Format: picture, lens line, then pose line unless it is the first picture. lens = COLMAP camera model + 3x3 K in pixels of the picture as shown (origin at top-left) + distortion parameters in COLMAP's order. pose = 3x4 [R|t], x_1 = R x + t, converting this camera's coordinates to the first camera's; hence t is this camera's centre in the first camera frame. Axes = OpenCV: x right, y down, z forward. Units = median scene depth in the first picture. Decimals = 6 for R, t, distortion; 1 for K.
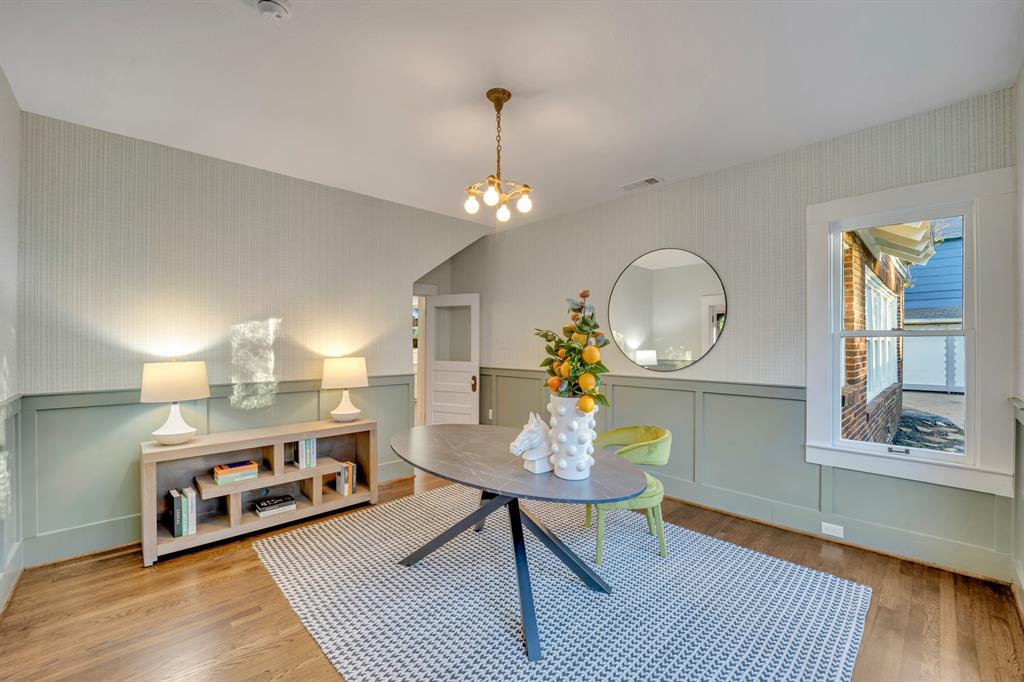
lens RADIAL K [[421.7, 0, 511.7], [0, 421.7, 345.2], [0, 0, 1]] dist [-0.017483, -0.000832]
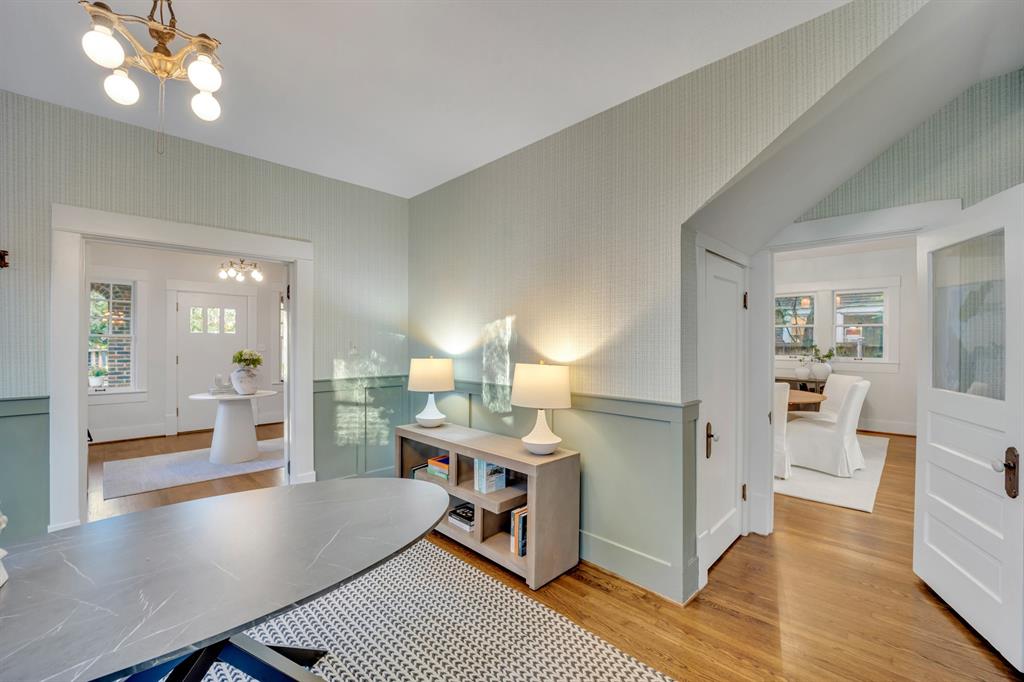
lens RADIAL K [[421.7, 0, 511.4], [0, 421.7, 341.4], [0, 0, 1]] dist [-0.017483, -0.000832]
pose [[0.031801, 0.001748, -0.999493, 0.352097], [0.003492, 0.999992, 0.001860, -0.011086], [0.999488, -0.003550, 0.031794, 1.007124]]
